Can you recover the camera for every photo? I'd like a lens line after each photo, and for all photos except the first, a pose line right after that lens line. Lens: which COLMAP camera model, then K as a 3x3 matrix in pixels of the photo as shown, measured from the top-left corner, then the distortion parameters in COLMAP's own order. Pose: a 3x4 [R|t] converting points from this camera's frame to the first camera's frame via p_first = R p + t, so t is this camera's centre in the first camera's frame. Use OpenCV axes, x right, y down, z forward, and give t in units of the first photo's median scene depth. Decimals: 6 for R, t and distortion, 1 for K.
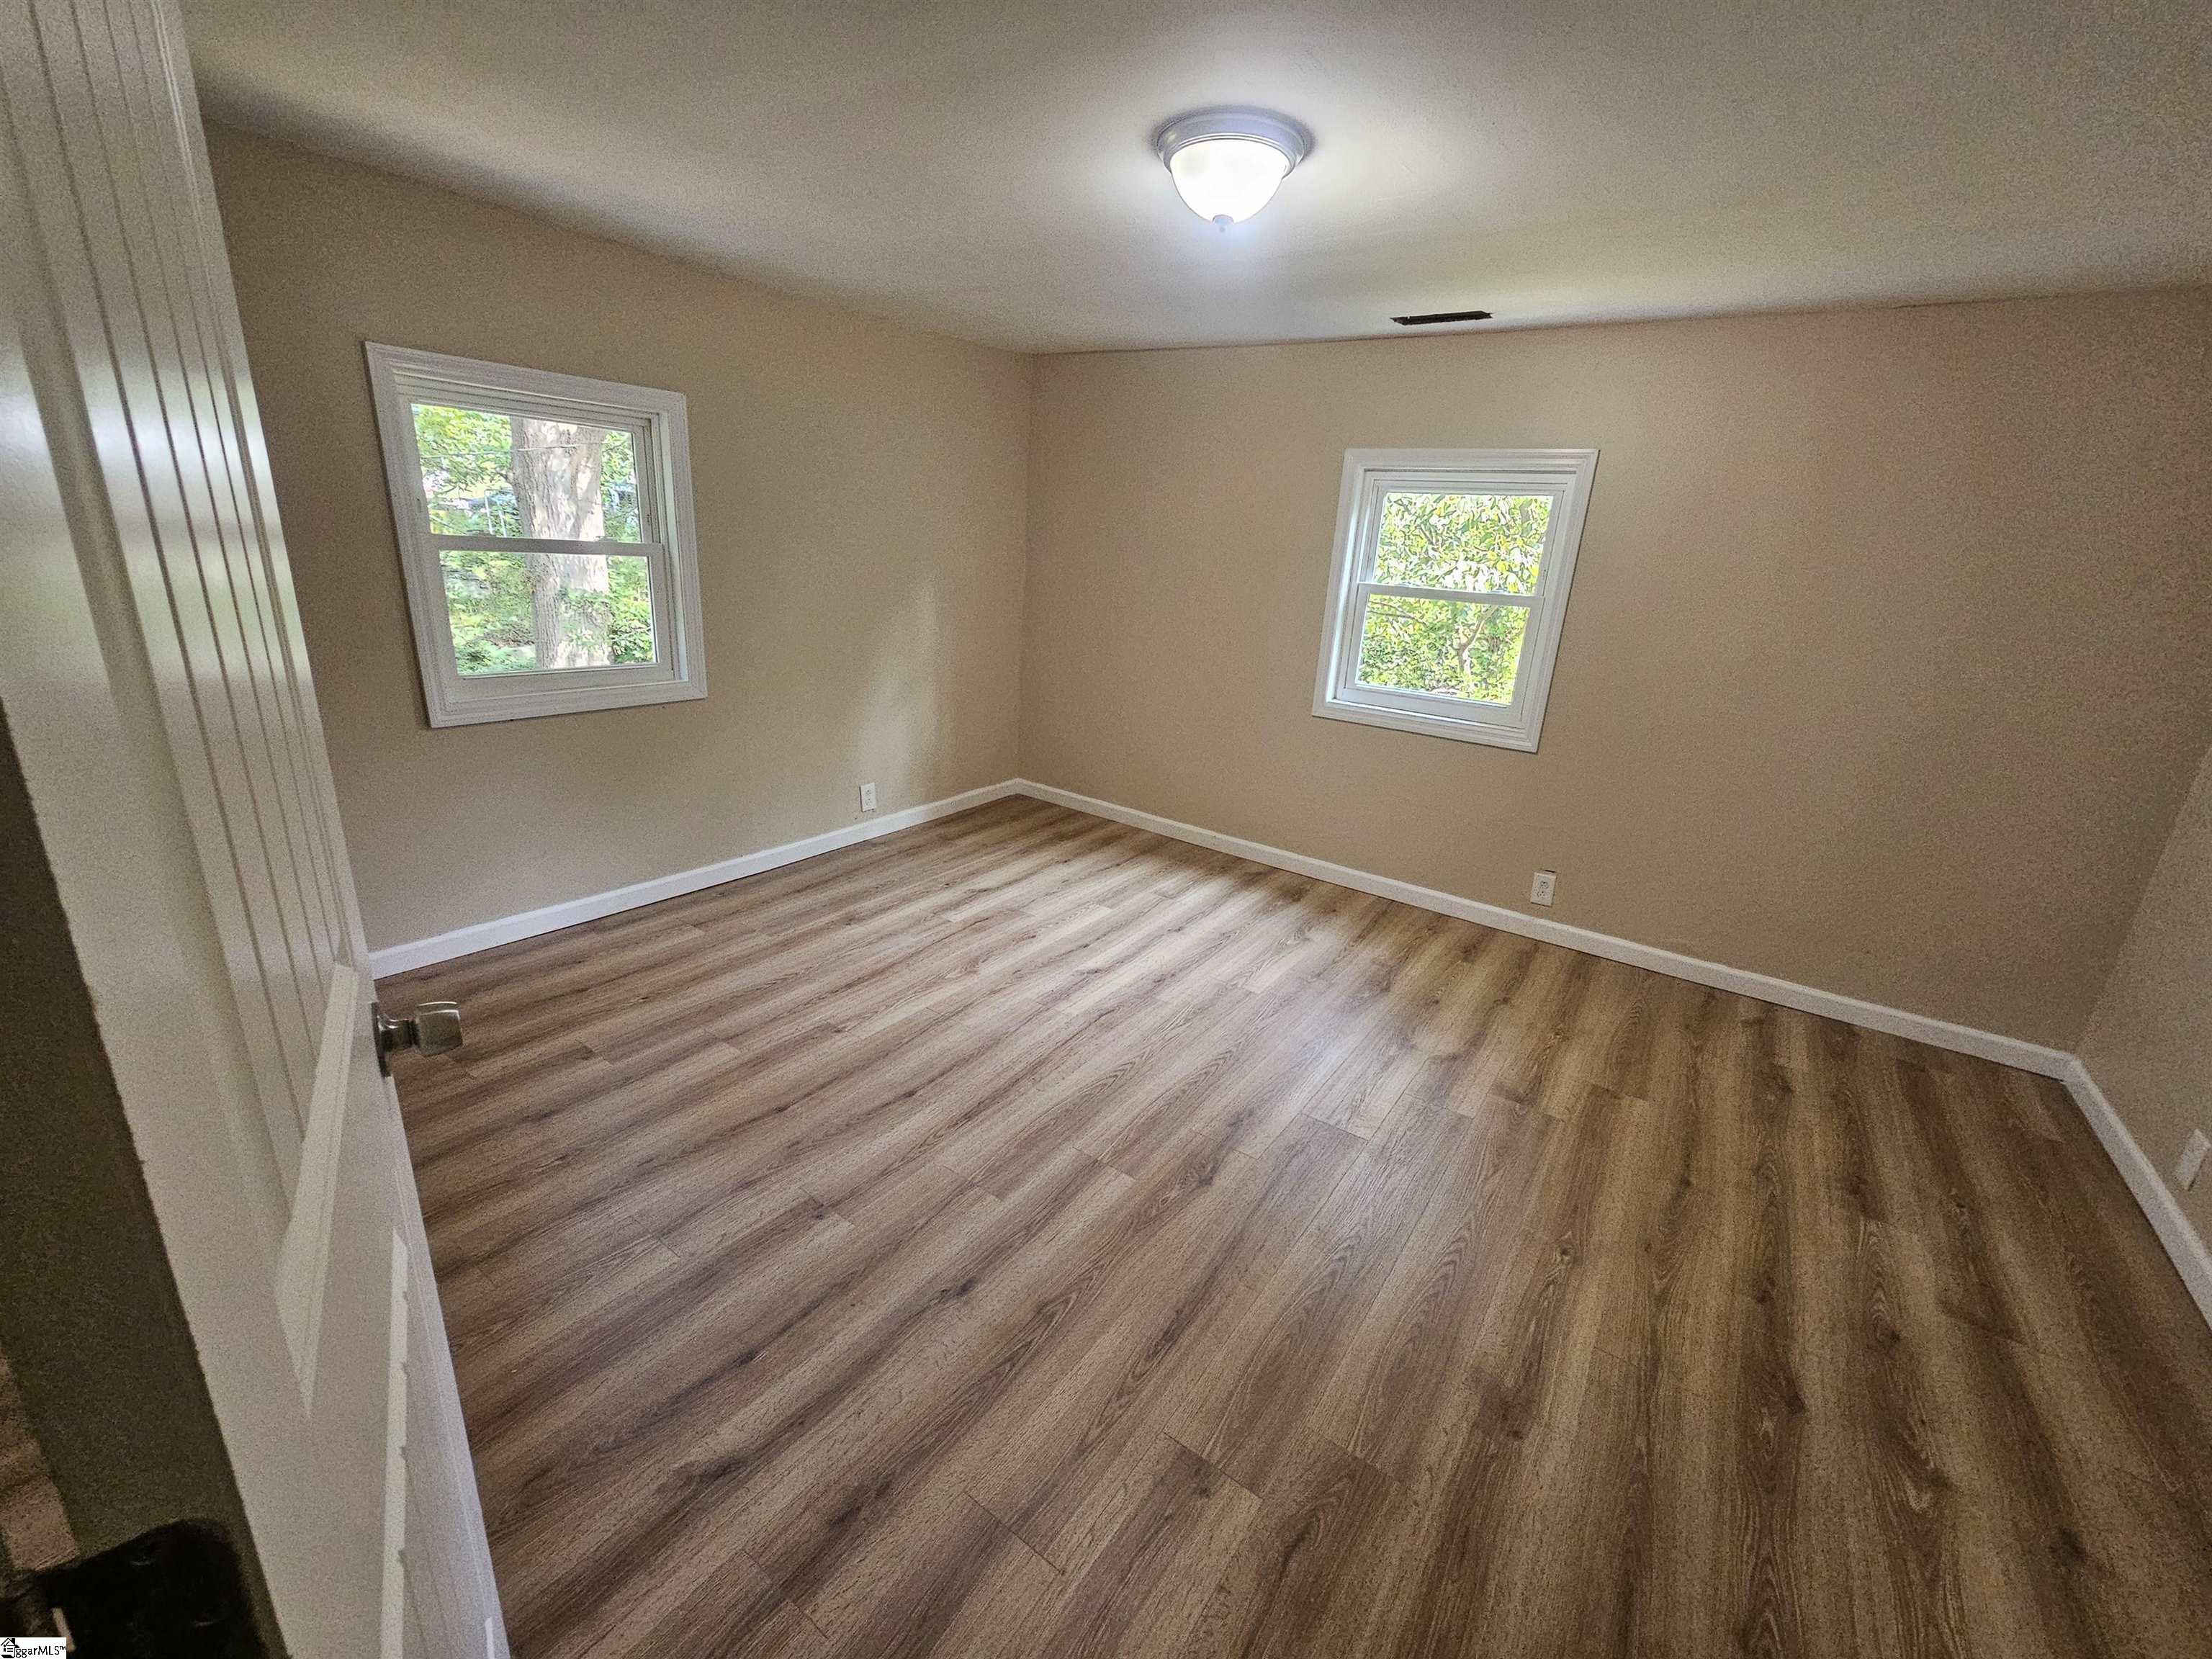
lens RADIAL K [[904.1, 0, 1095.8], [0, 904.1, 822.5], [0, 0, 1]] dist [-0.002055, 0.001079]
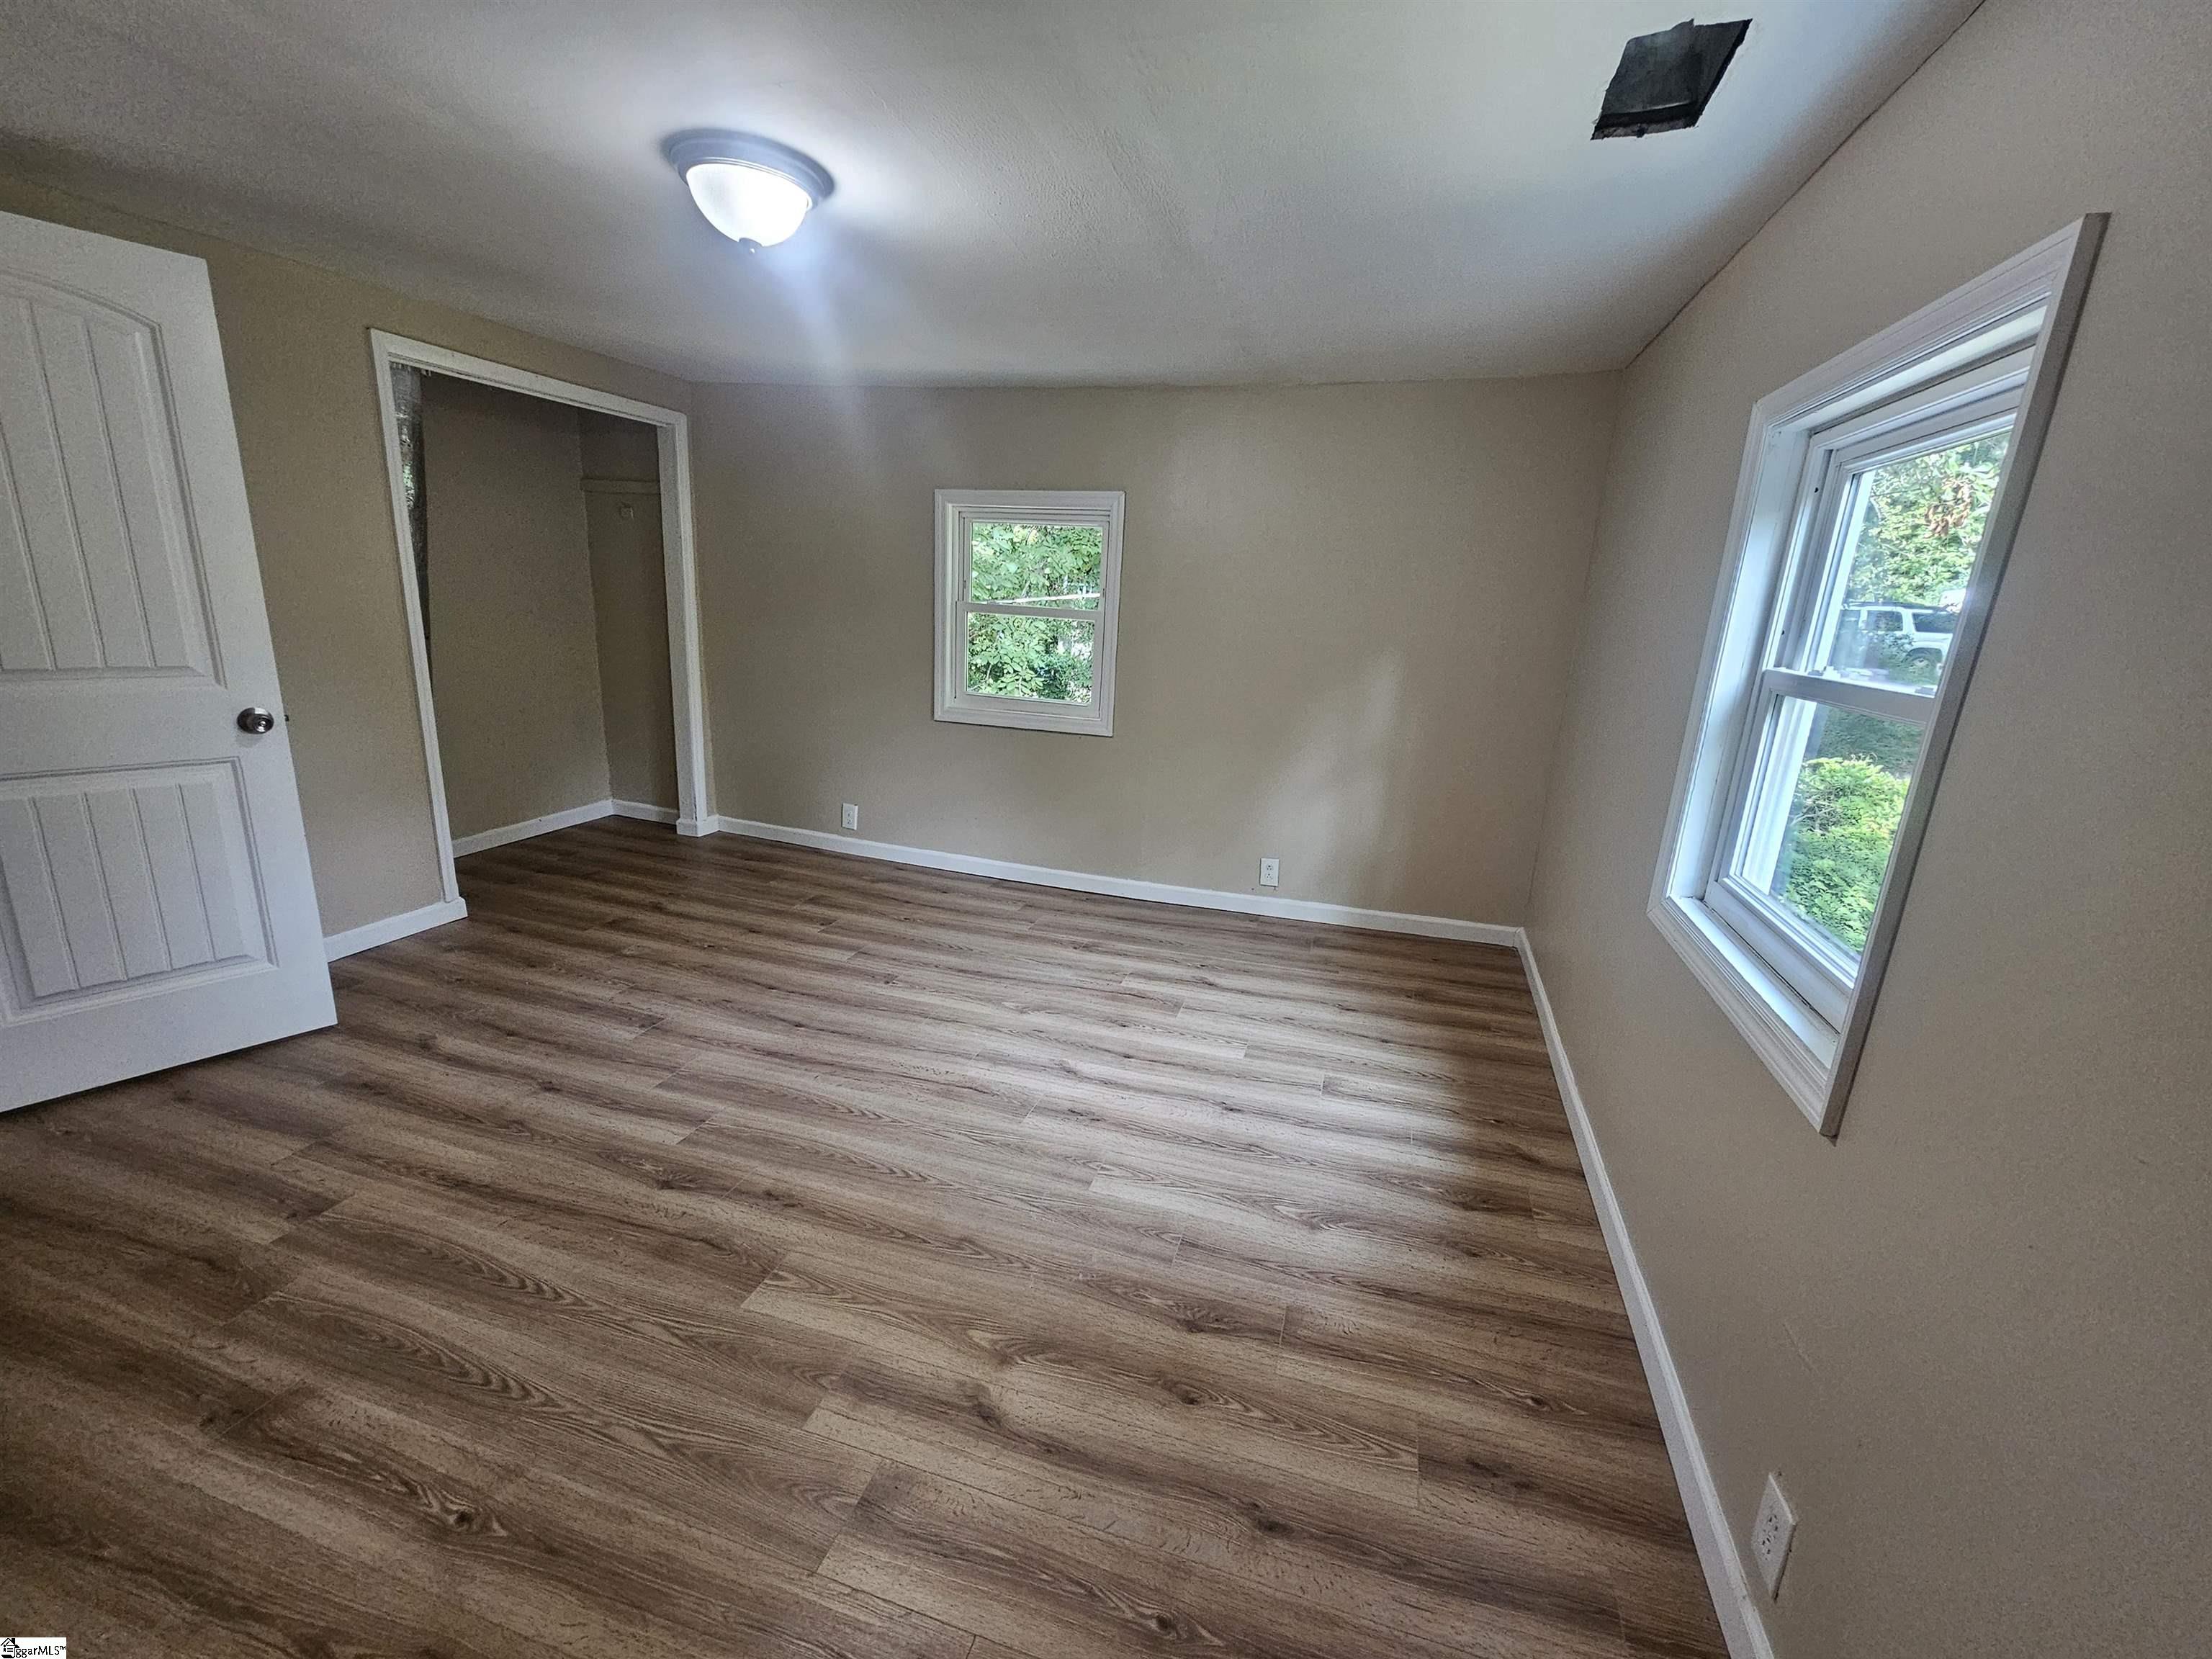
lens RADIAL K [[904.1, 0, 1152.4], [0, 904.1, 818.8], [0, 0, 1]] dist [-0.002055, 0.001079]
pose [[0.336655, 0.184332, -0.923409, 0.656073], [-0.311517, 0.947235, 0.075516, -0.129940], [0.888606, 0.262235, 0.376315, 0.568705]]
